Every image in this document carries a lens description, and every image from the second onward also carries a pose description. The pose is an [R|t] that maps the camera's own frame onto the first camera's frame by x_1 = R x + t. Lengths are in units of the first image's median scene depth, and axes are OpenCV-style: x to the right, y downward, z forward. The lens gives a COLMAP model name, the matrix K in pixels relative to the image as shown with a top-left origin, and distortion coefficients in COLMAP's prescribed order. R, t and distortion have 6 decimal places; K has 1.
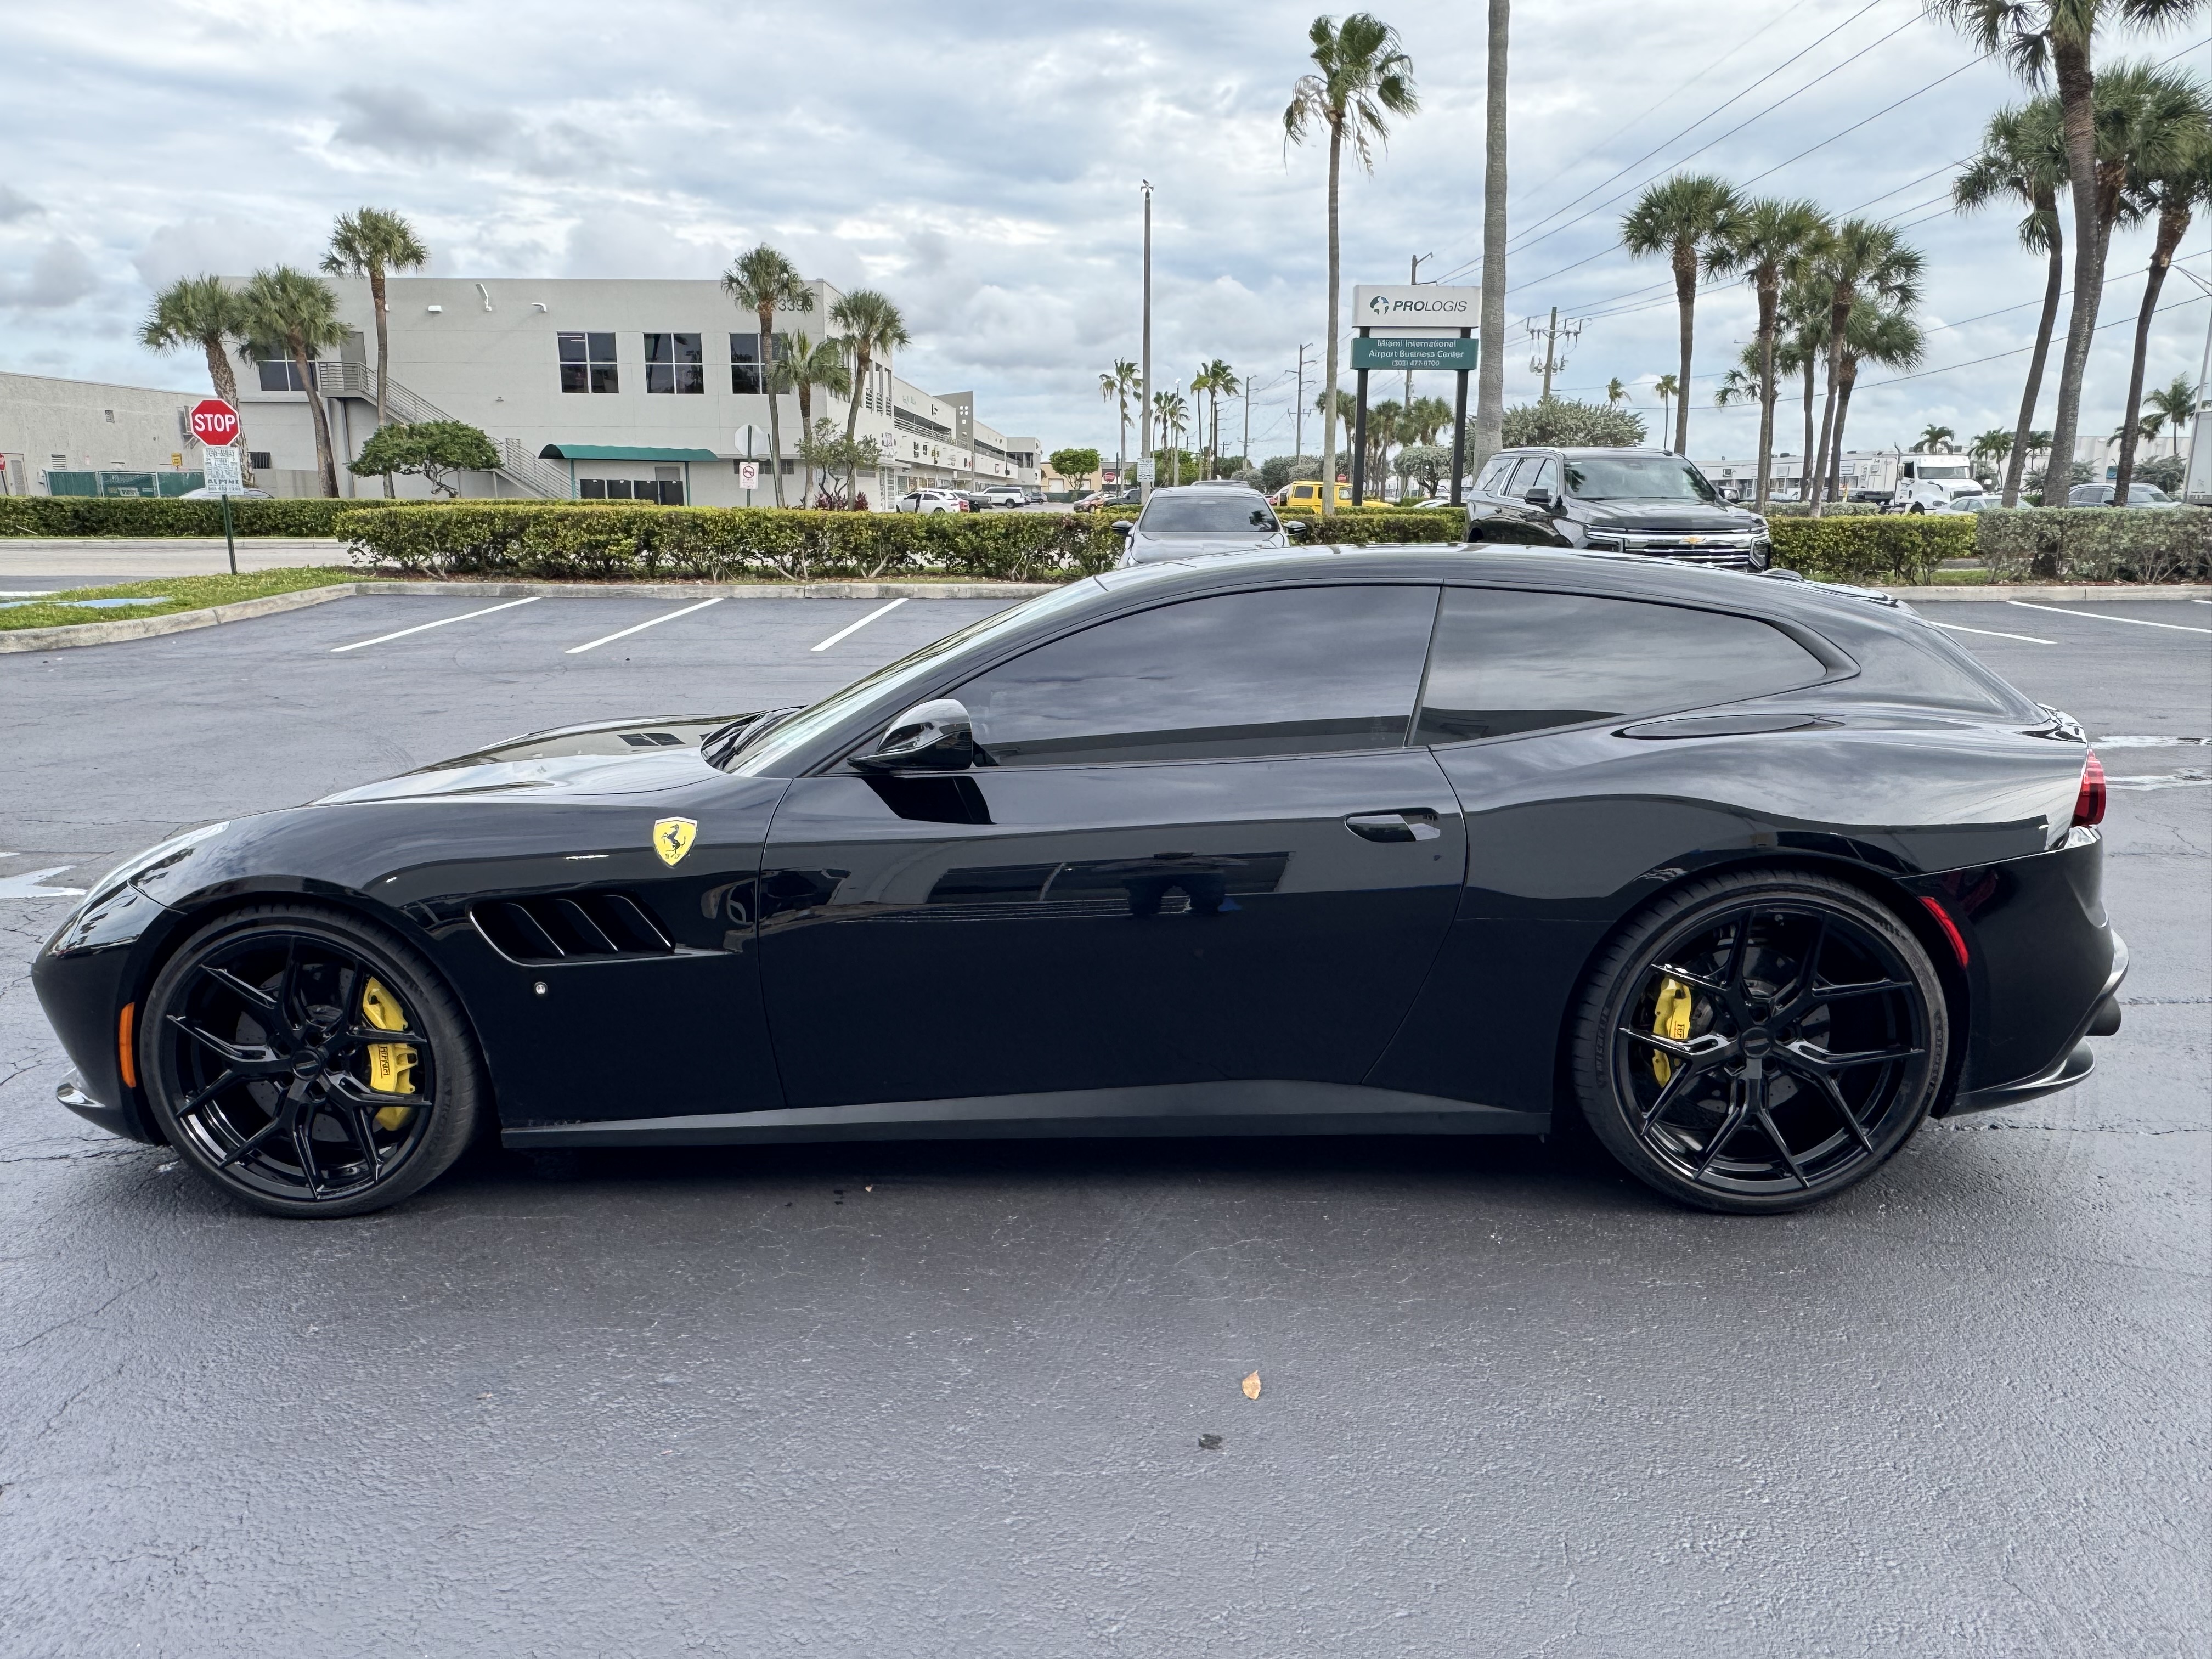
lens RADIAL K [[1478.3, 0, 1106.0], [0, 1478.3, 829.5], [0, 0, 1]] dist [0.036037, -0.002874]
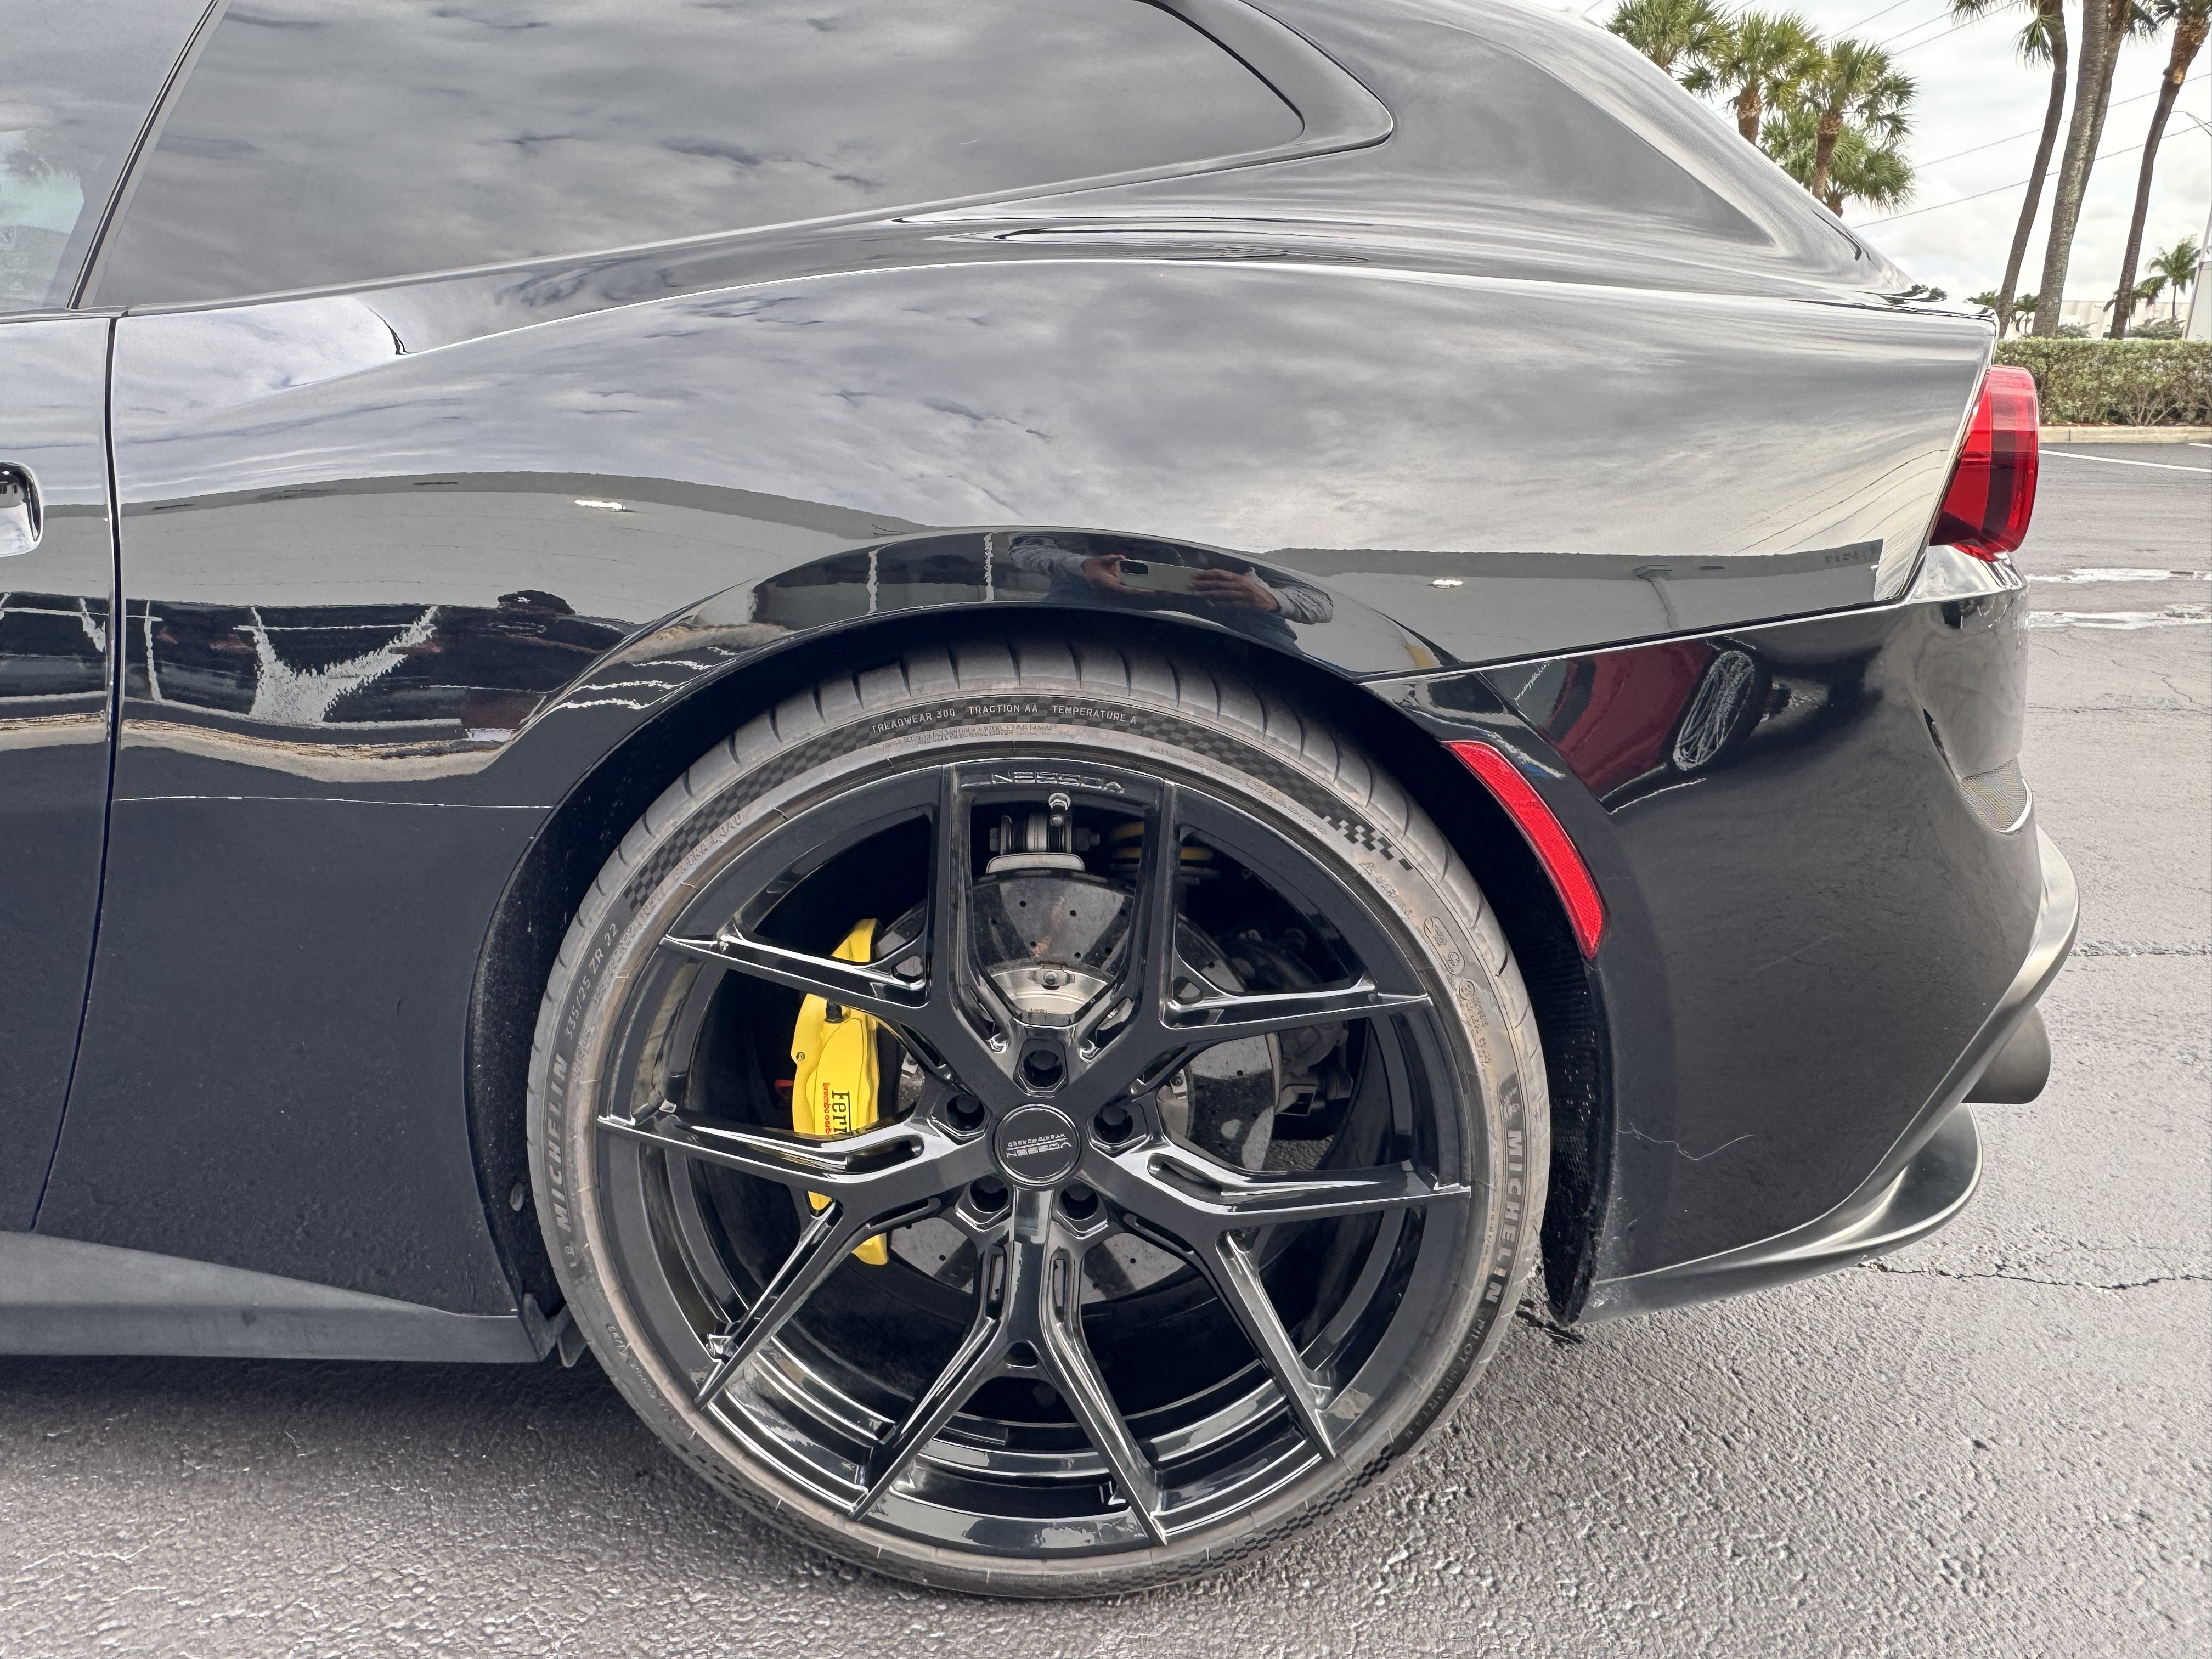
lens RADIAL K [[1467.0, 0, 1075.6], [0, 1467.0, 779.1], [0, 0, 1]] dist [0.029172, -0.000666]
pose [[0.999876, 0.014833, -0.005311, 0.419860], [-0.014494, 0.998154, 0.058982, 0.031793], [0.006176, -0.058897, 0.998245, 0.611853]]
